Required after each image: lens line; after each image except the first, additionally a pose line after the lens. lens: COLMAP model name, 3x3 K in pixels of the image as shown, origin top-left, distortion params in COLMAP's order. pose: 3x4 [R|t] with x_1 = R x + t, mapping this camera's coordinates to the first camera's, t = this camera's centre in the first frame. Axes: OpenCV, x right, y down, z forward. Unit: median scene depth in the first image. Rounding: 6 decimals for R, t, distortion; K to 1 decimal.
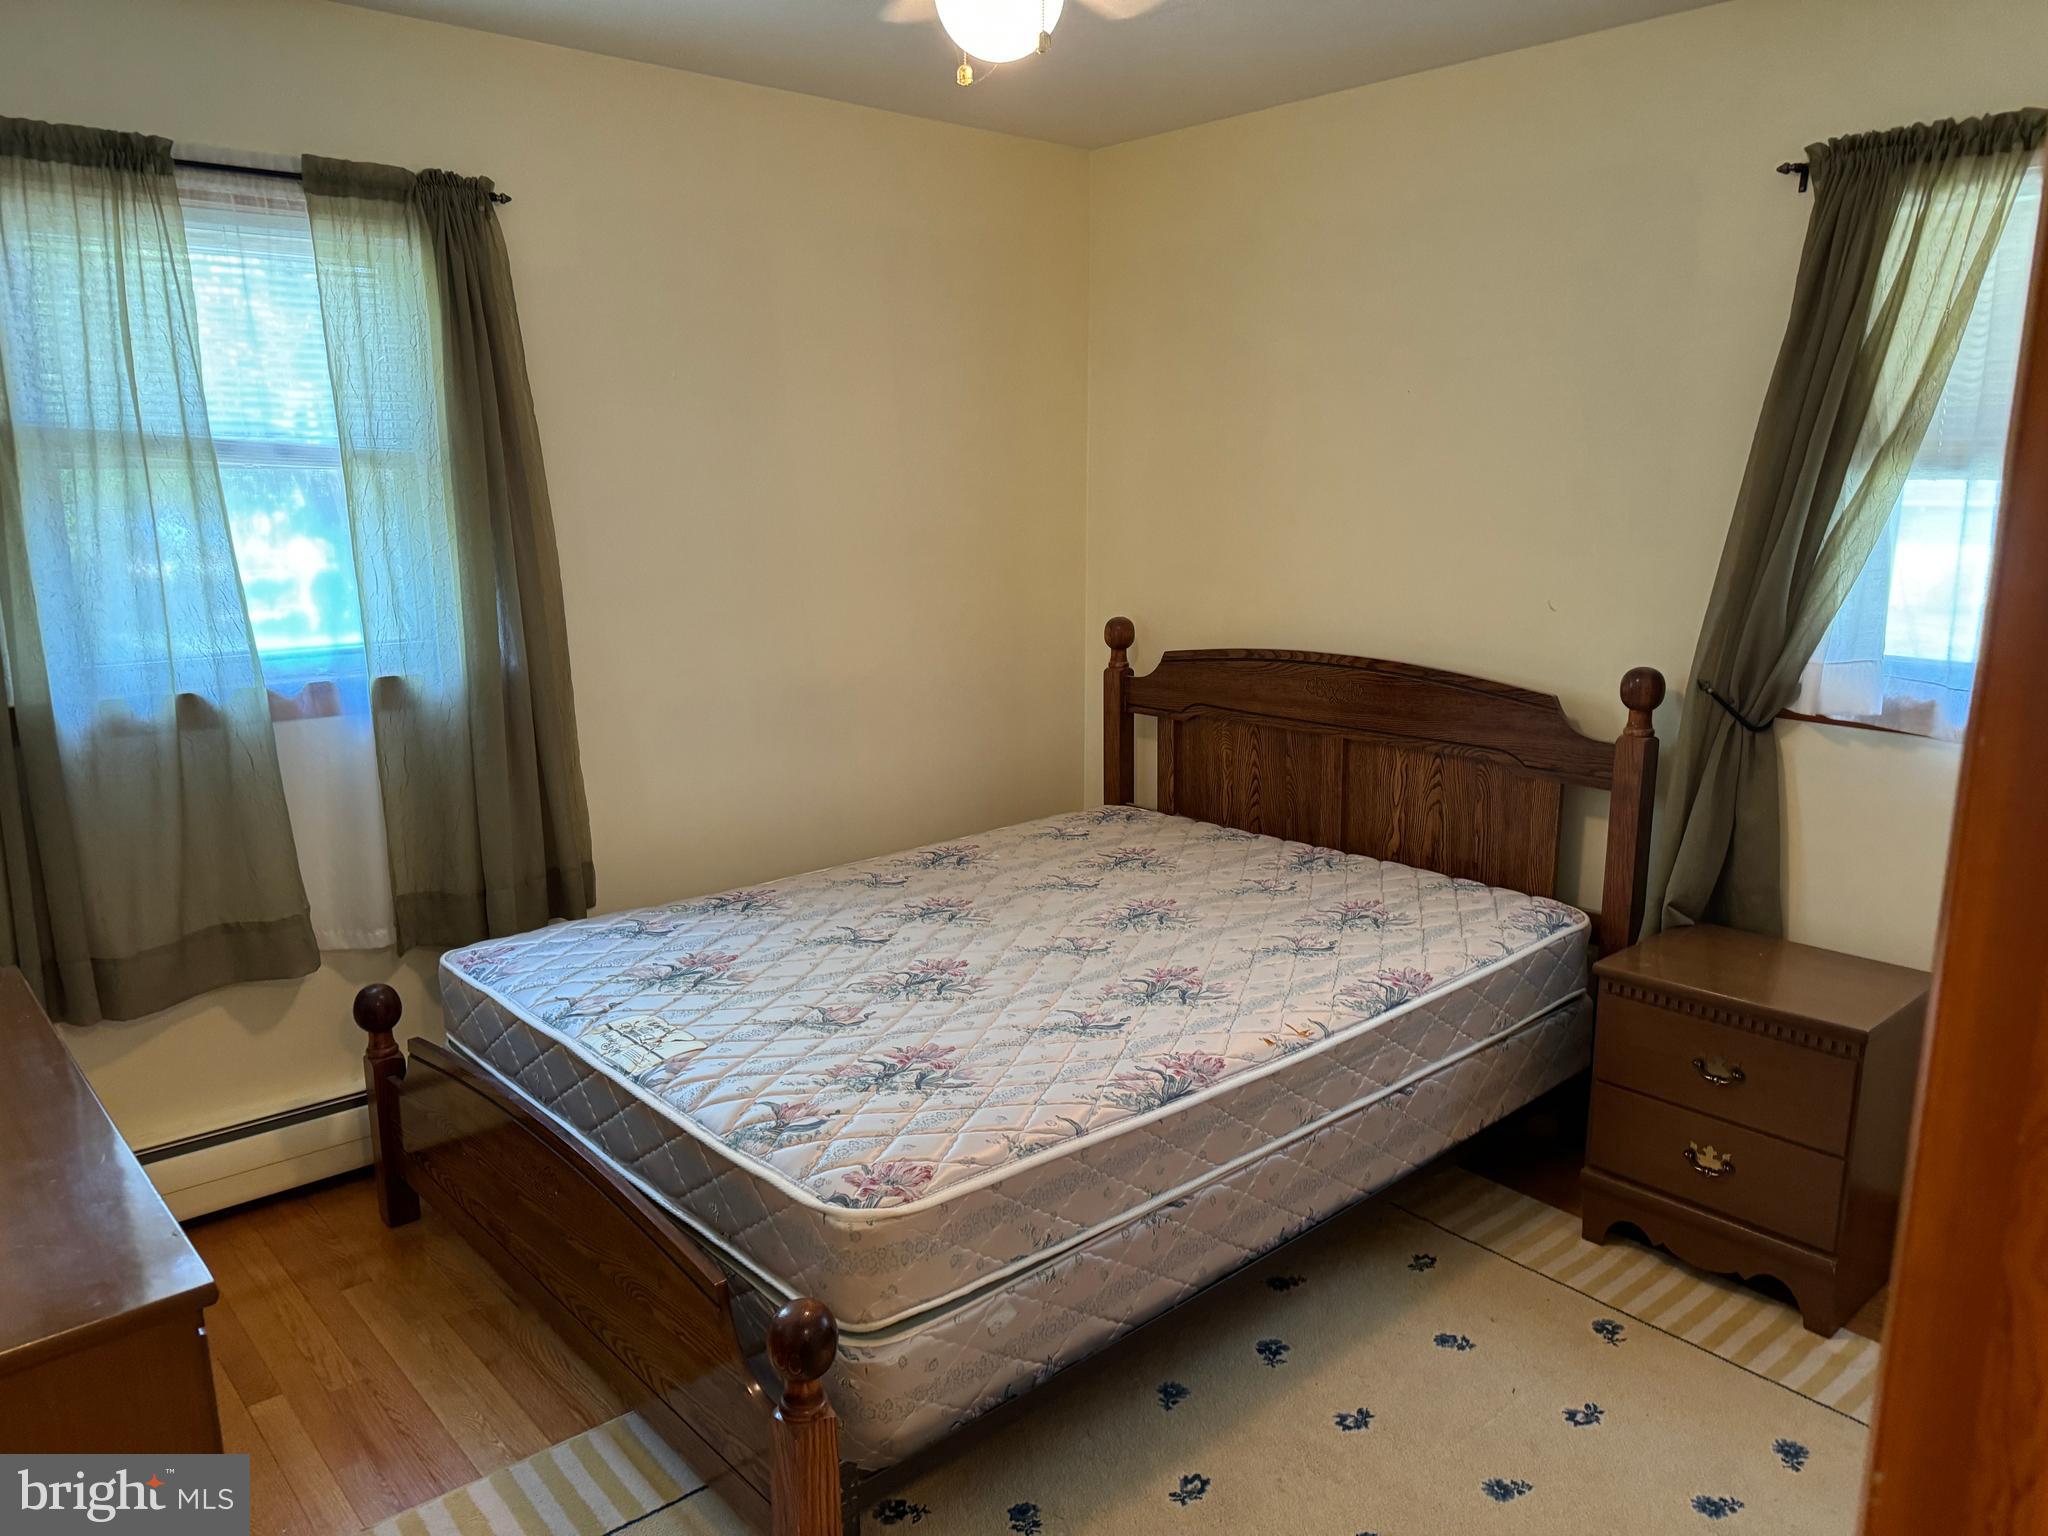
lens RADIAL K [[1422.0, 0, 1033.7], [0, 1422.0, 770.3], [0, 0, 1]] dist [0.113178, -0.141221]
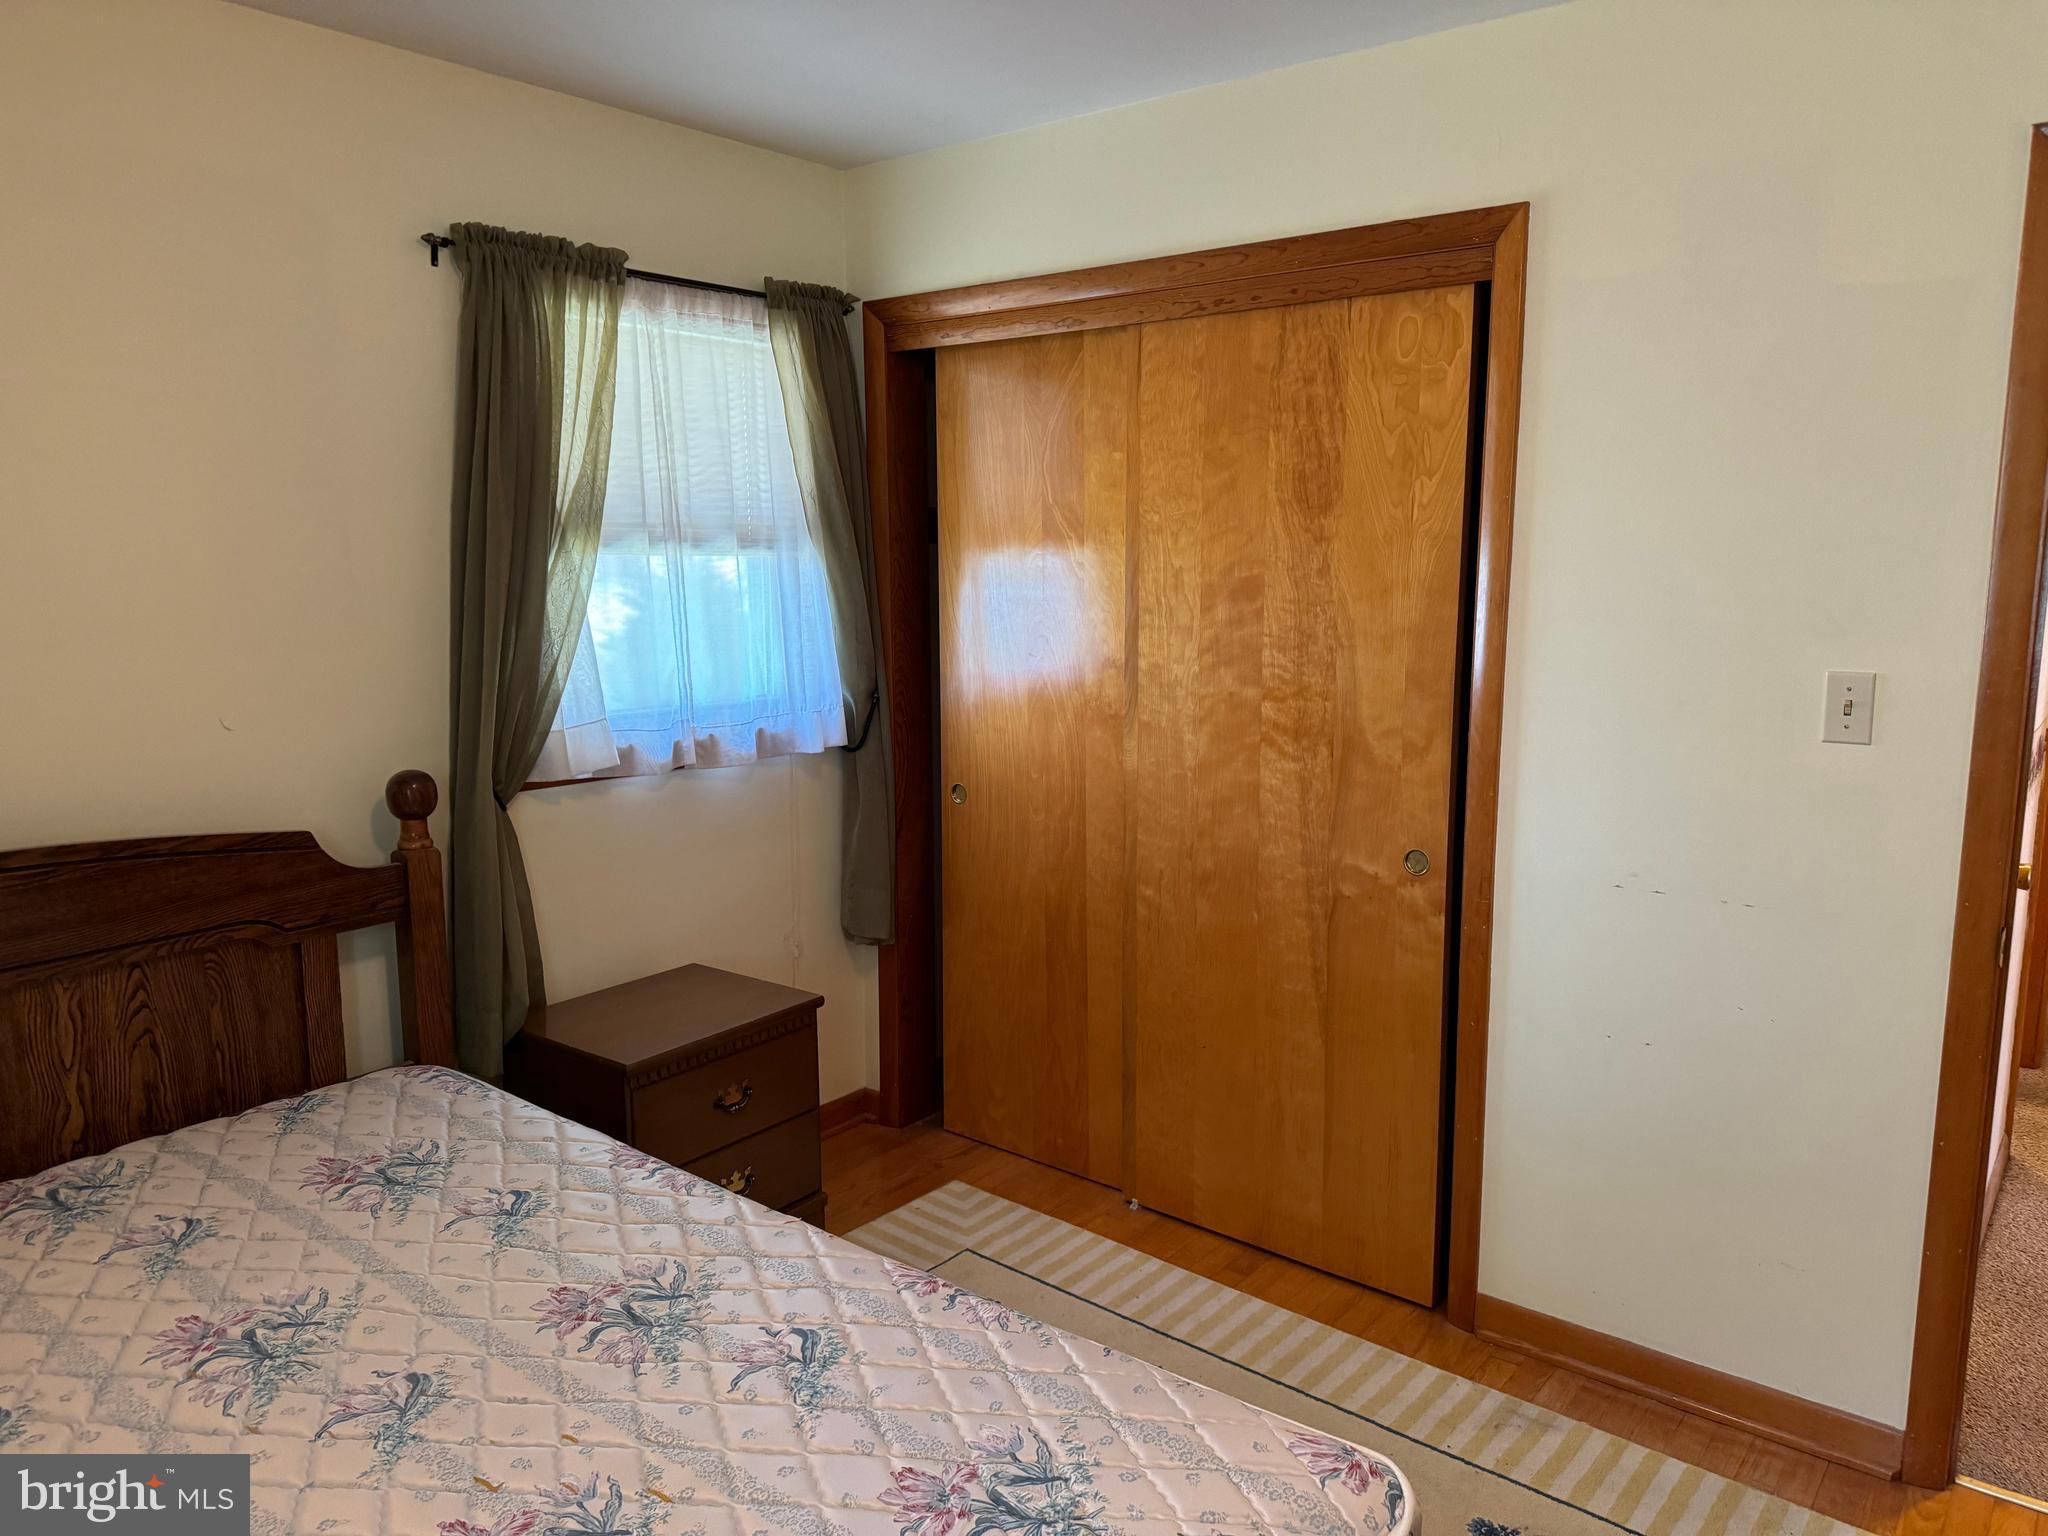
lens RADIAL K [[1422.0, 0, 1033.7], [0, 1422.0, 770.3], [0, 0, 1]] dist [0.113178, -0.141221]
pose [[-0.168579, -0.152692, 0.973790, -0.485929], [0.202907, 0.961395, 0.185875, -0.154522], [-0.964578, 0.228923, -0.131089, 0.734893]]
